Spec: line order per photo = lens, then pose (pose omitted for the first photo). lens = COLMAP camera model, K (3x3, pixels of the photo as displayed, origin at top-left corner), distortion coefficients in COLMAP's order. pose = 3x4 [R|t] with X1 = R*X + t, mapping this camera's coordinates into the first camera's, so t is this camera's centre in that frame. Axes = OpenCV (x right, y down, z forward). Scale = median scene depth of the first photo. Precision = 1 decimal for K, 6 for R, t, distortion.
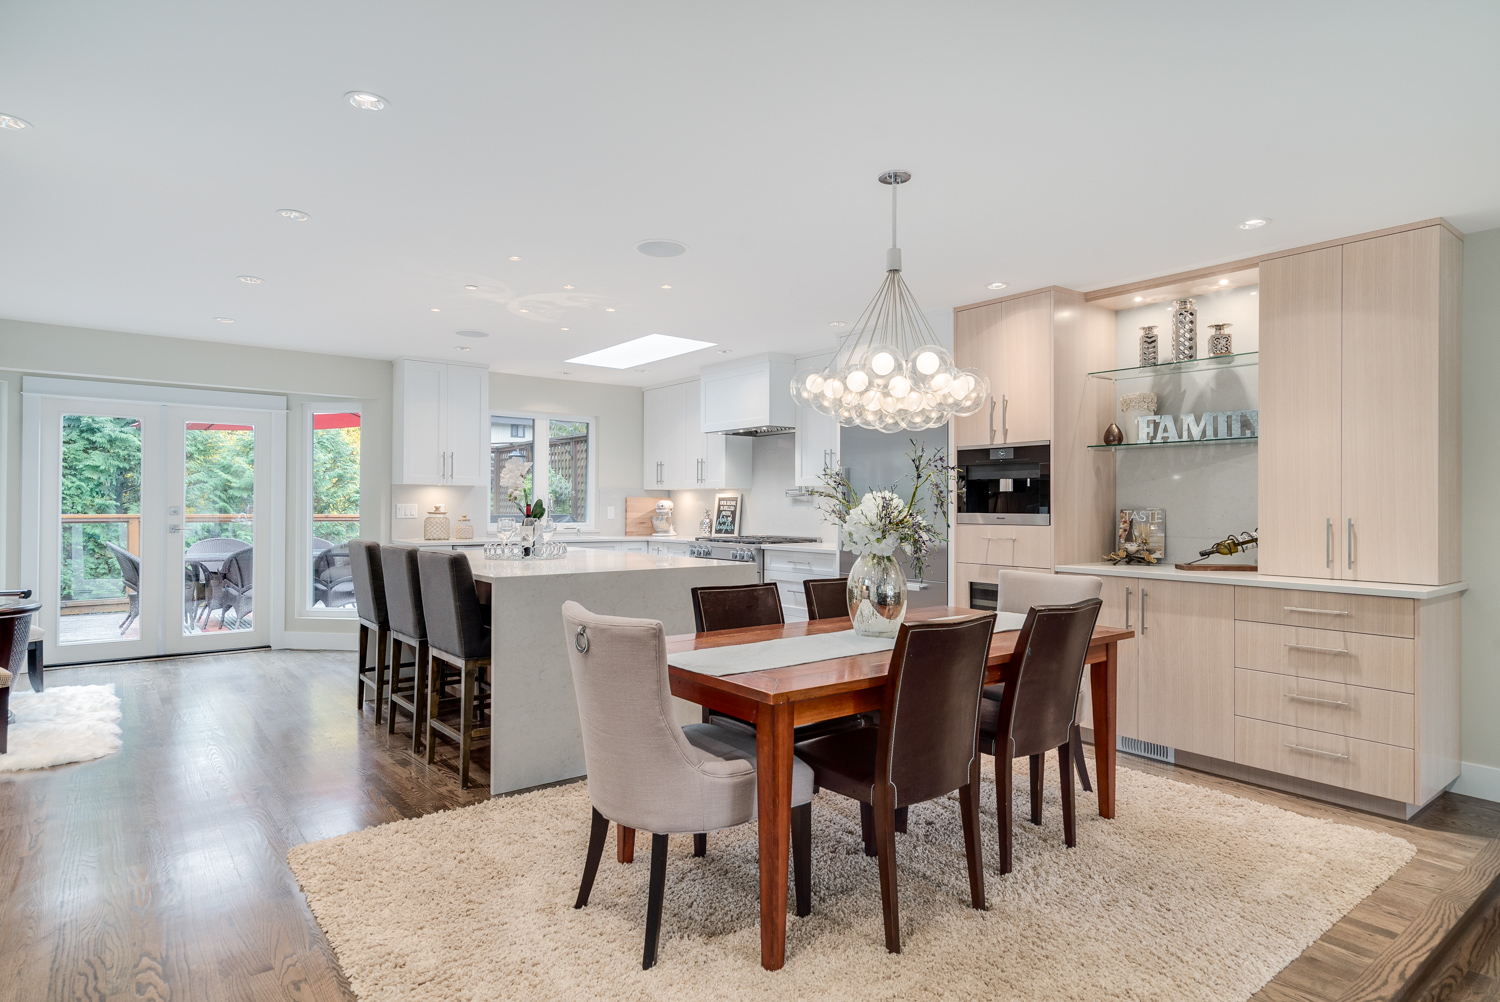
lens RADIAL K [[833.1, 0, 753.4], [0, 833.1, 501.3], [0, 0, 1]] dist [0.000213, 0.002347]
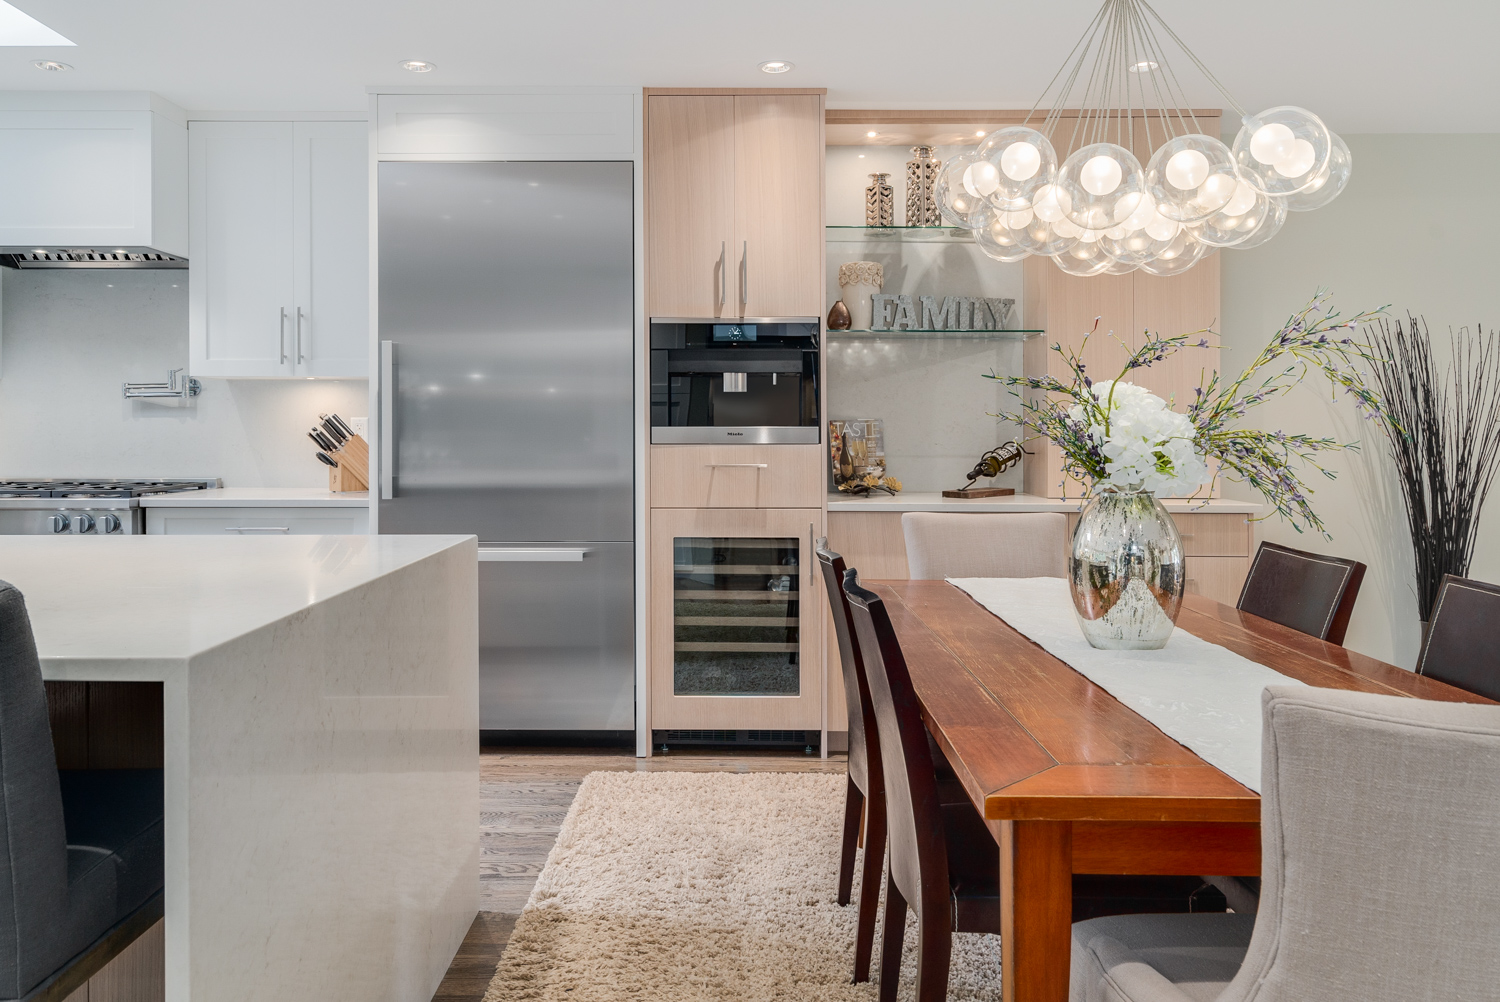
lens RADIAL K [[1091.6, 0, 726.6], [0, 1091.6, 428.3], [0, 0, 1]] dist [0.009926, -0.003881]
pose [[0.625825, -0.004070, 0.779953, -0.306514], [-0.002640, 0.999970, 0.007336, 0.008413], [-0.779959, -0.006650, 0.625796, 0.408483]]
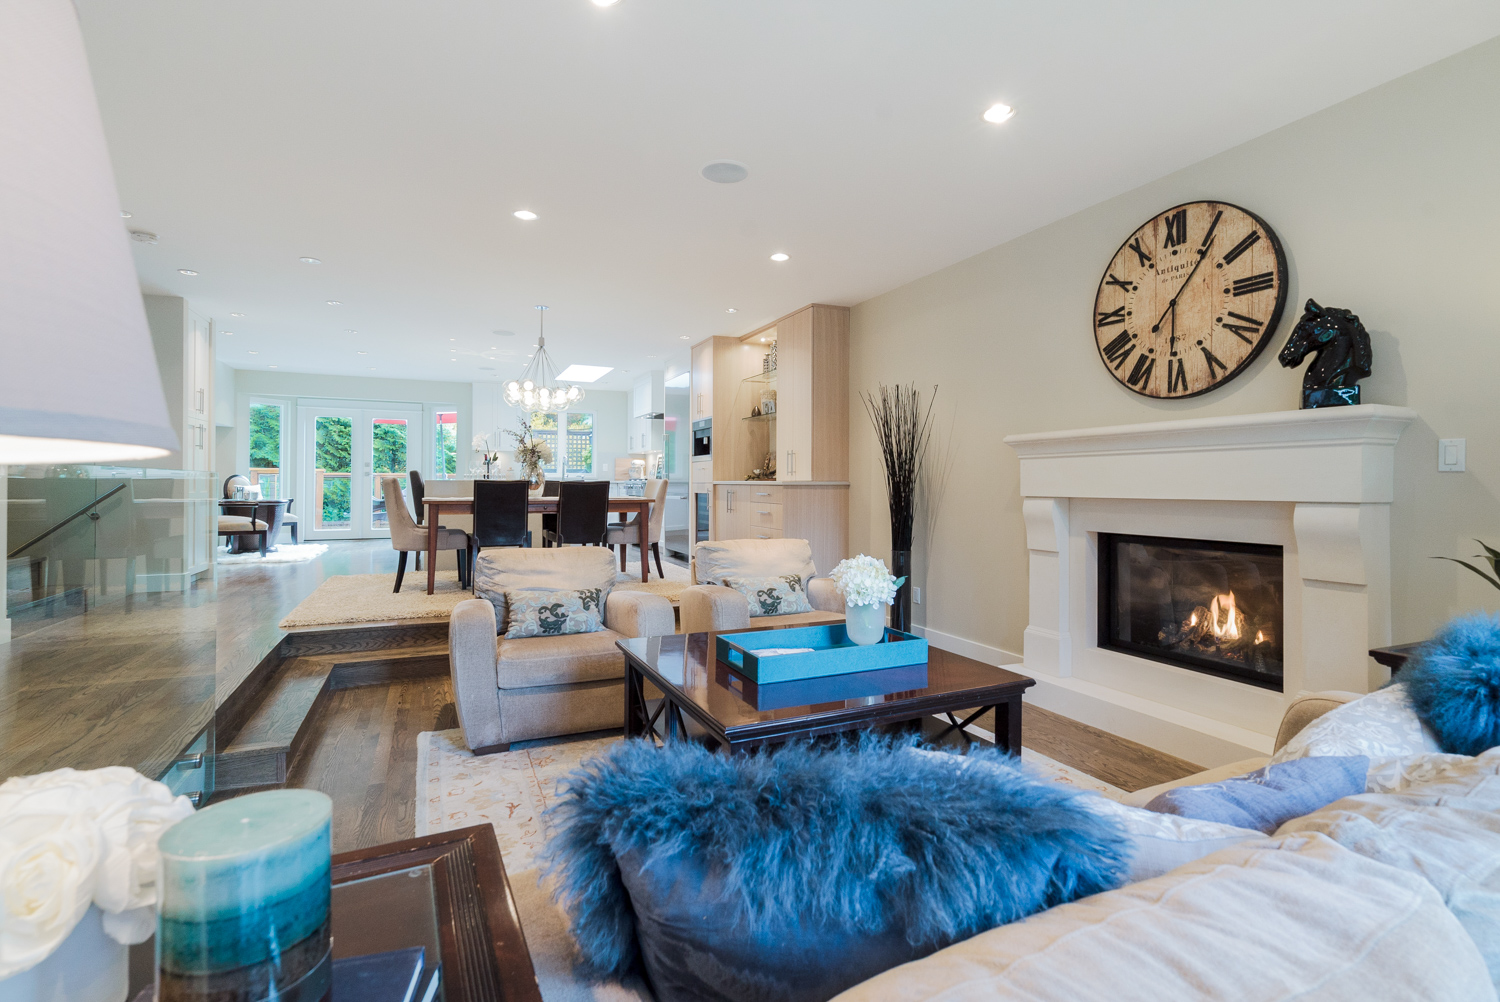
lens RADIAL K [[704.6, 0, 759.6], [0, 704.6, 478.2], [0, 0, 1]] dist [0.002620, 0.000326]
pose [[0.972814, -0.005566, -0.231521, 0.676841], [0.005270, 0.999984, -0.001896, 0.059283], [0.231528, 0.000624, 0.972828, -0.453355]]
